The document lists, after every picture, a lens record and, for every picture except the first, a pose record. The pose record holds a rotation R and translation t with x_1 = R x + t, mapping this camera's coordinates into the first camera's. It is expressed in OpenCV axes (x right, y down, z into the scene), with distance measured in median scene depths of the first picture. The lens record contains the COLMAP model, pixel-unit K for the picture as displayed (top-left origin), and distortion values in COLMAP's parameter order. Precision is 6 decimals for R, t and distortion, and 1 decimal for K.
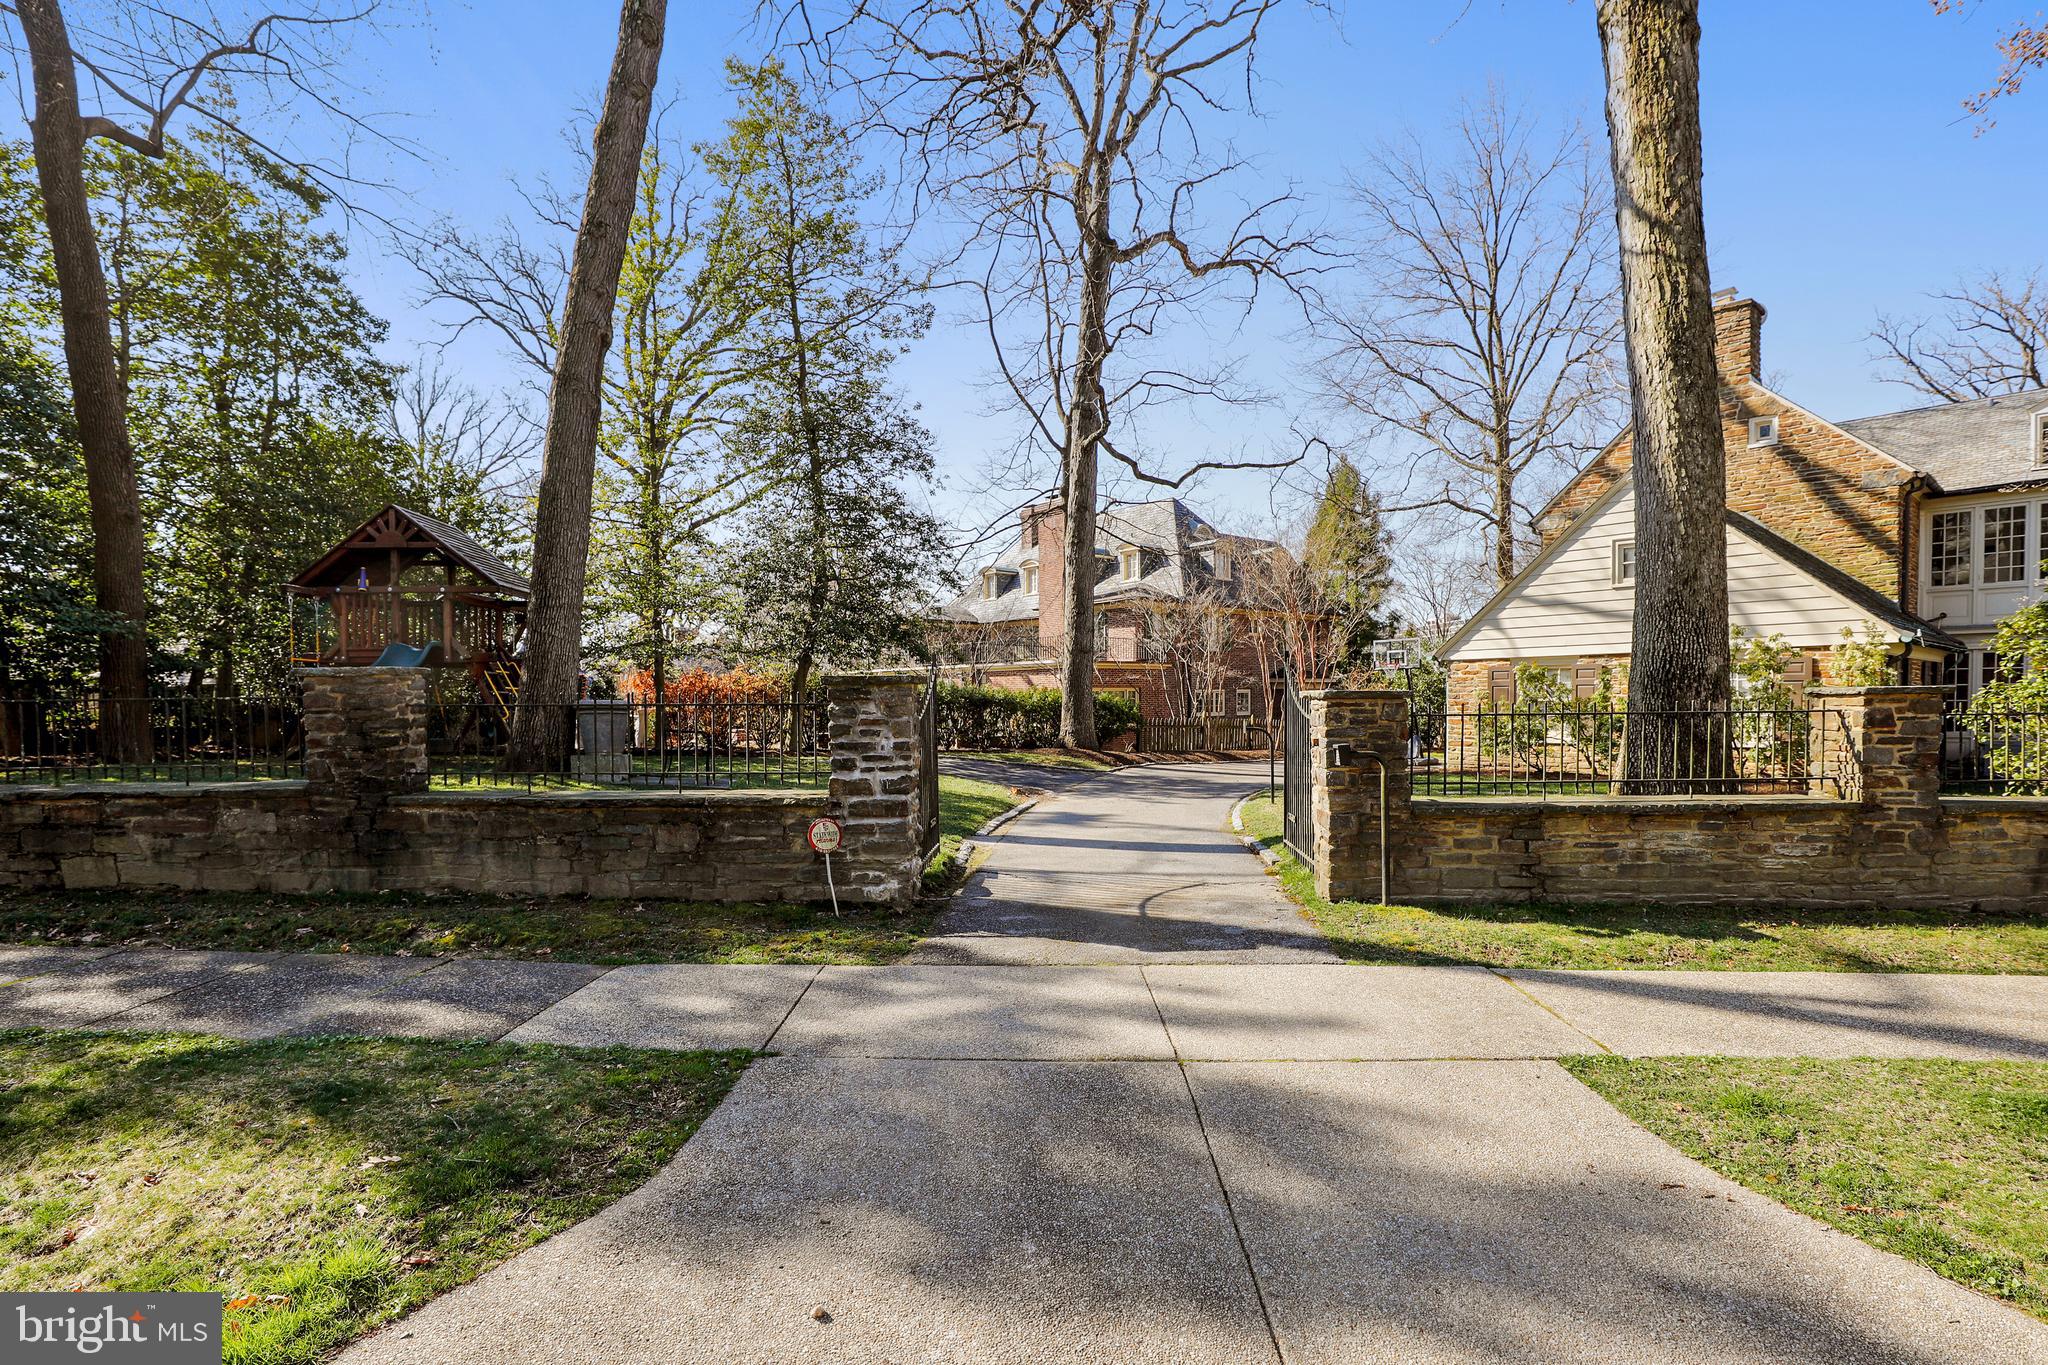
lens RADIAL K [[912.7, 0, 1024.0], [0, 912.7, 682.5], [0, 0, 1]] dist [-0.002116, 0.000017]
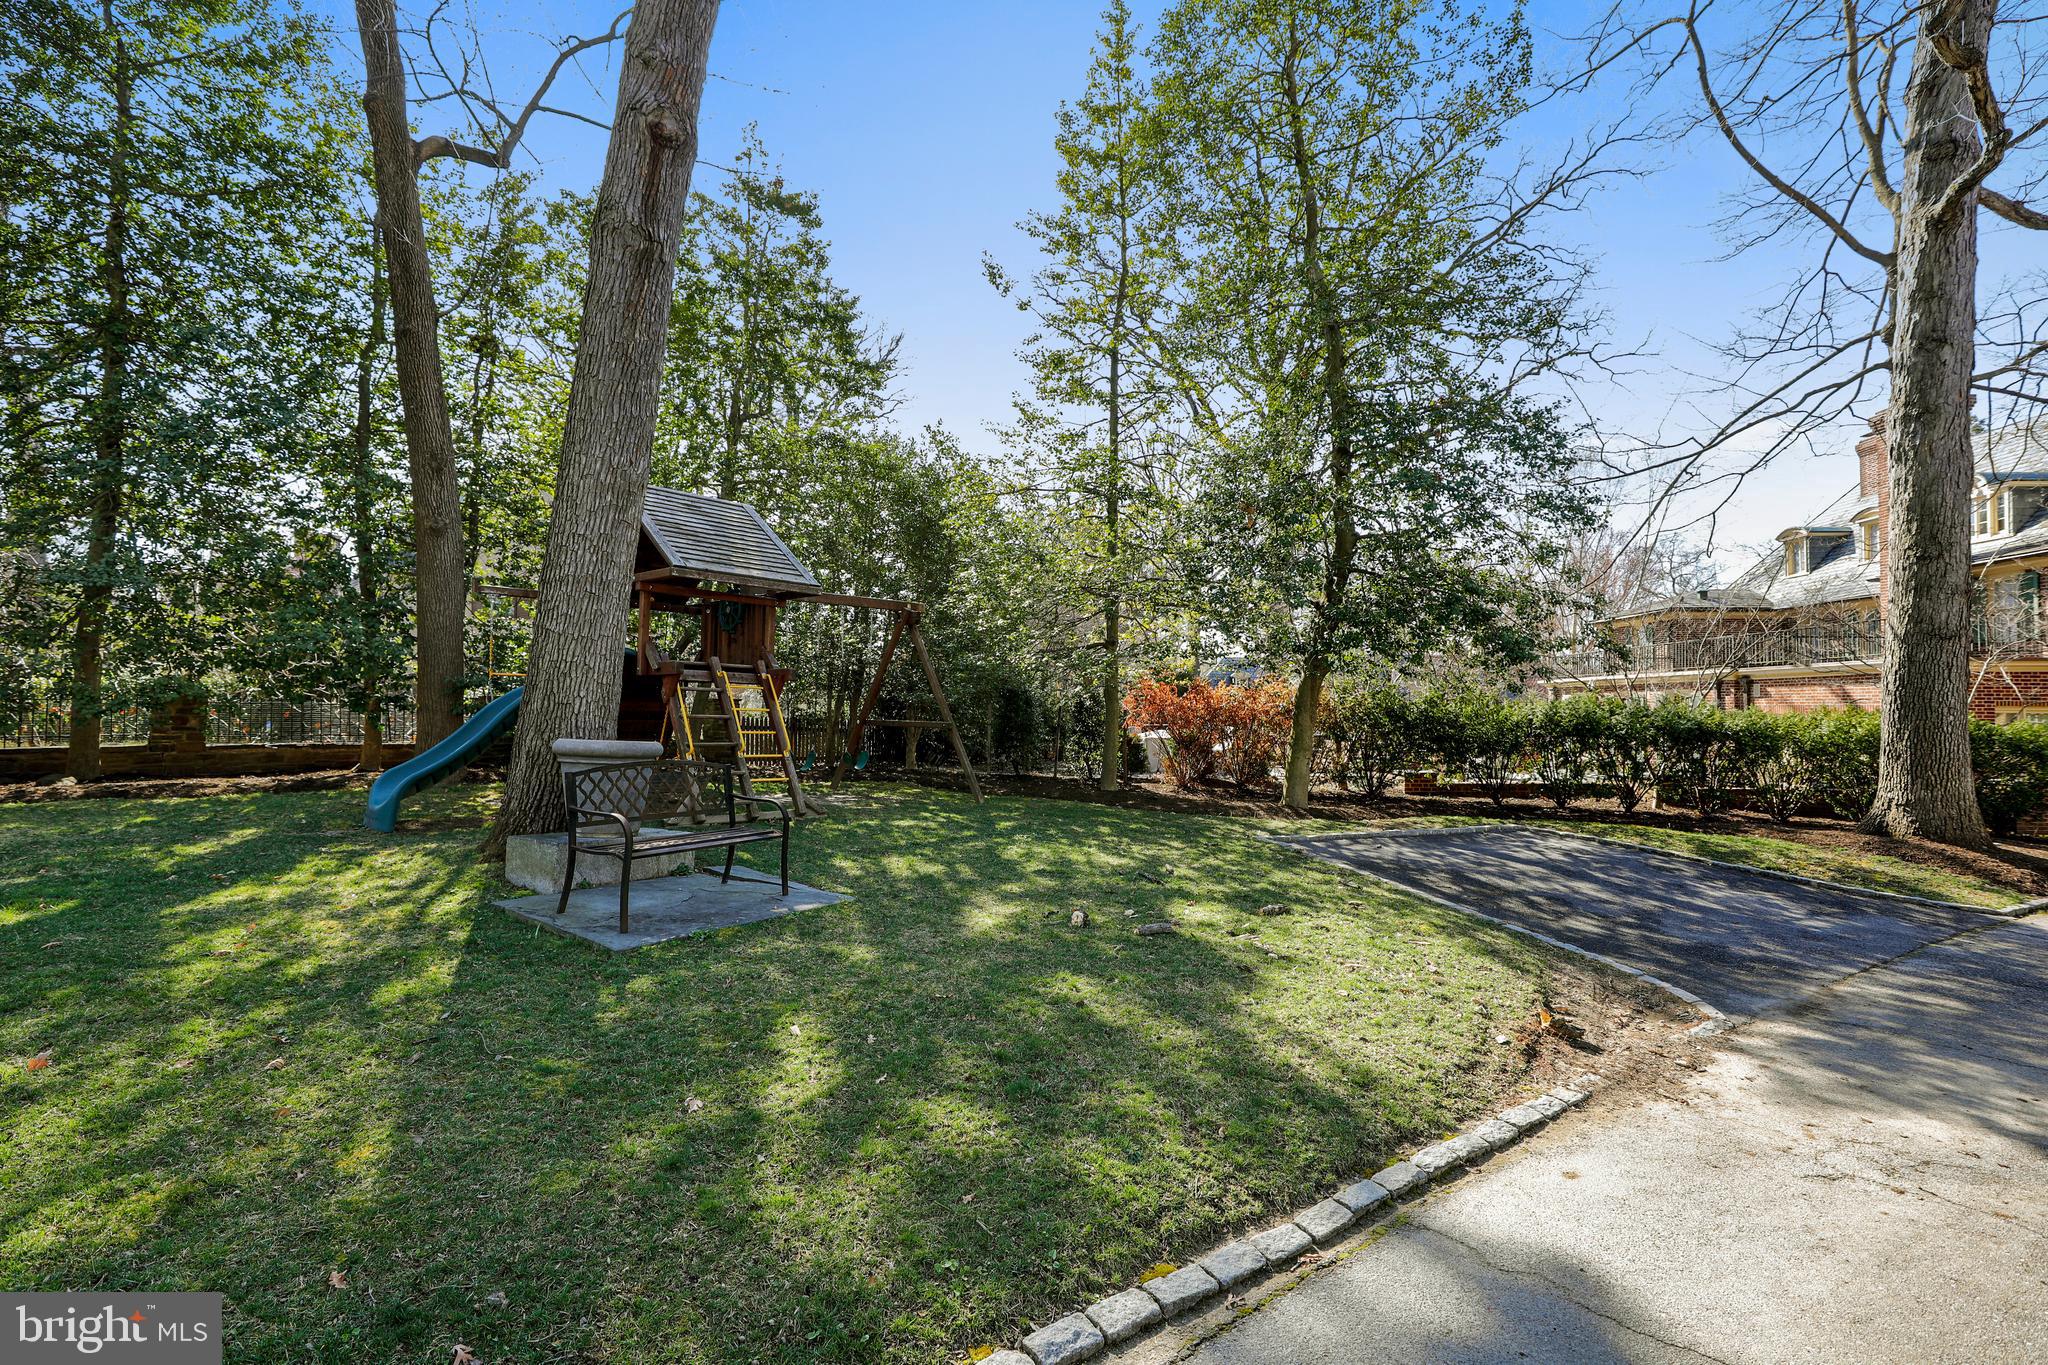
lens RADIAL K [[912.7, 0, 1024.0], [0, 912.7, 682.5], [0, 0, 1]] dist [-0.002116, 0.000017]
pose [[0.724671, -0.011870, -0.688992, 0.045244], [0.002685, 0.999893, -0.014402, -0.003905], [0.689089, 0.008587, 0.724625, 0.314676]]
